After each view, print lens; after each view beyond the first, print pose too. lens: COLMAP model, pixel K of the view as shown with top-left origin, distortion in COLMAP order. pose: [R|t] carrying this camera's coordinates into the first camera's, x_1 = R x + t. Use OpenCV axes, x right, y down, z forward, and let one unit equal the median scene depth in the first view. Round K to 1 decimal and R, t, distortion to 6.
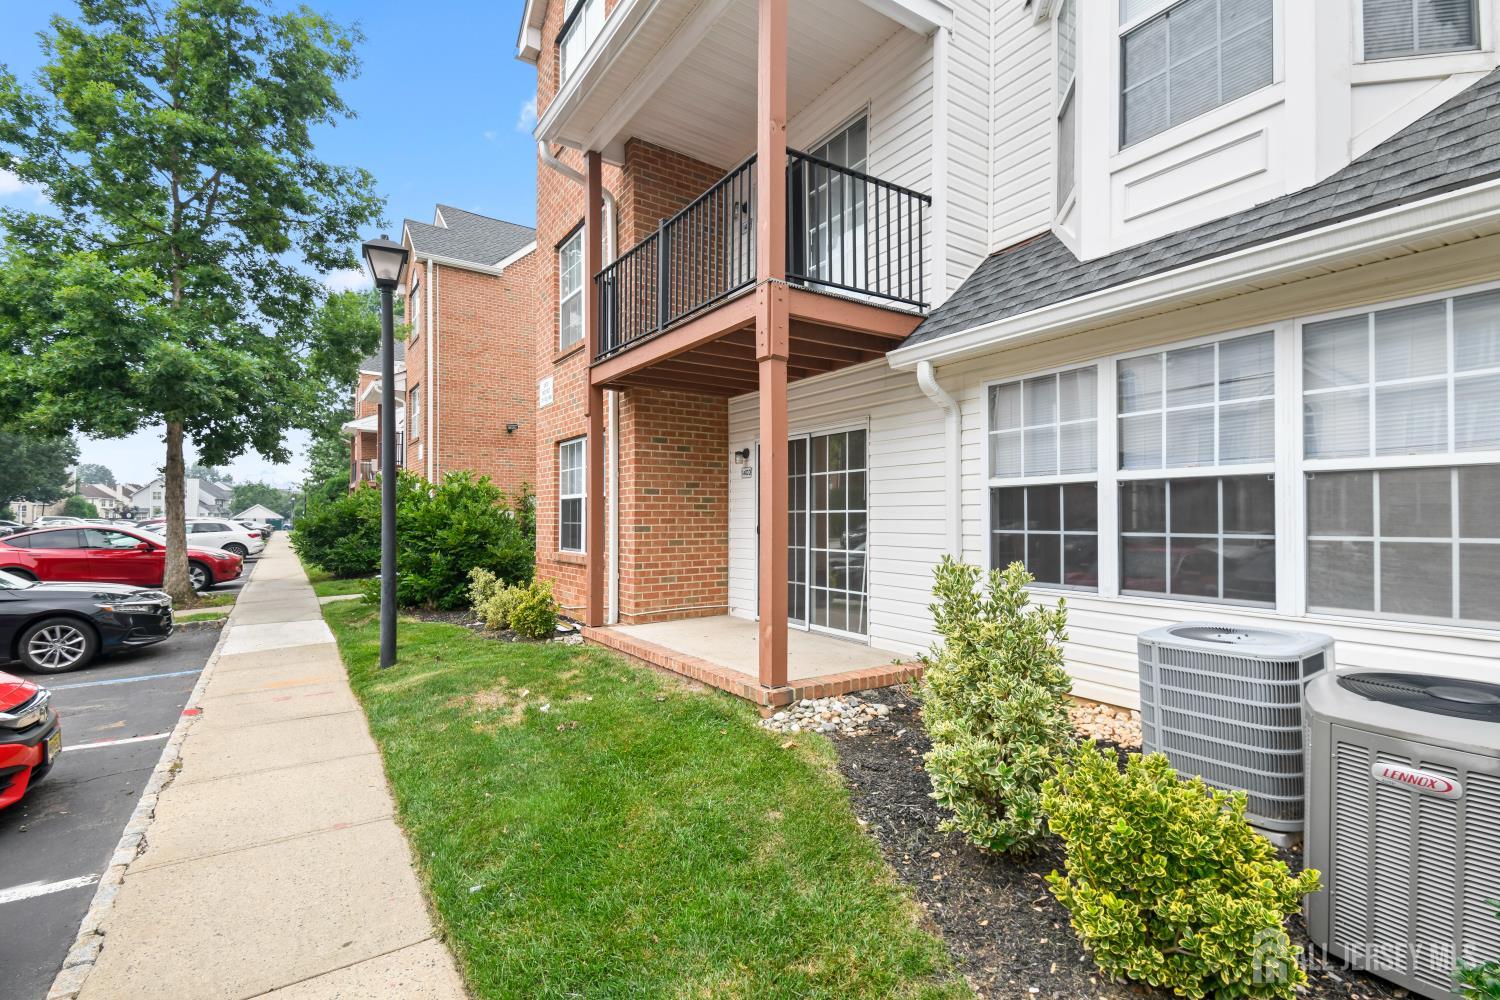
lens RADIAL K [[681.3, 0, 733.7], [0, 681.3, 508.8], [0, 0, 1]] dist [0.024620, -0.009798]
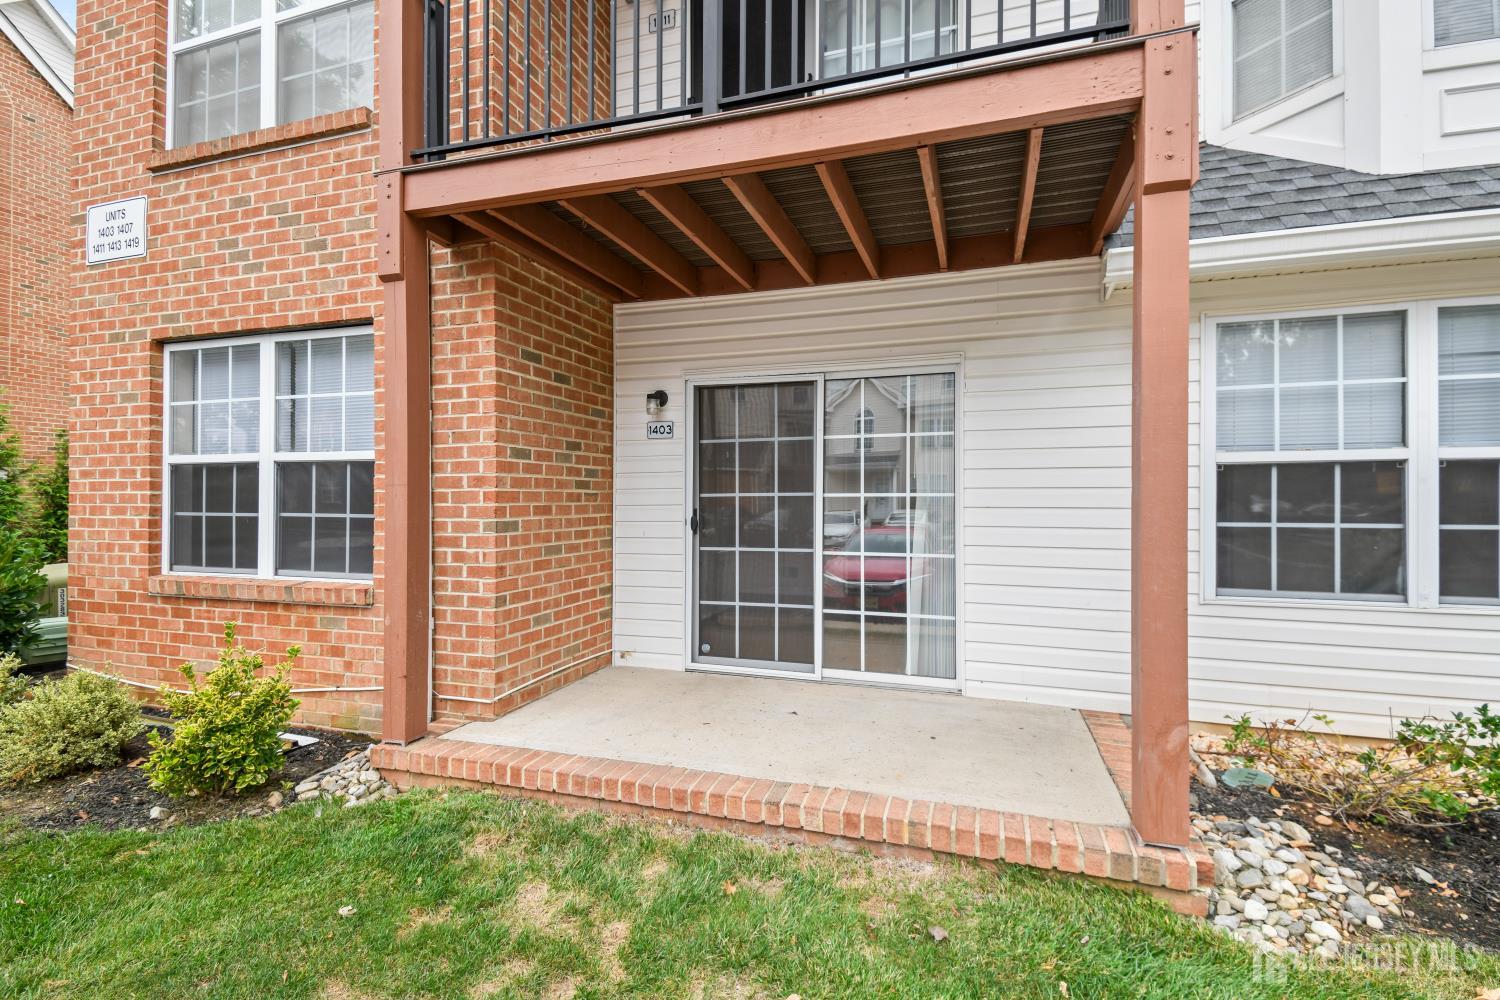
lens RADIAL K [[681.3, 0, 762.0], [0, 681.3, 497.9], [0, 0, 1]] dist [0.024620, -0.009798]
pose [[0.780718, 0.007798, 0.624834, -0.297918], [-0.011192, 0.999936, 0.001505, 0.005756], [-0.624783, -0.008168, 0.780756, 0.476926]]
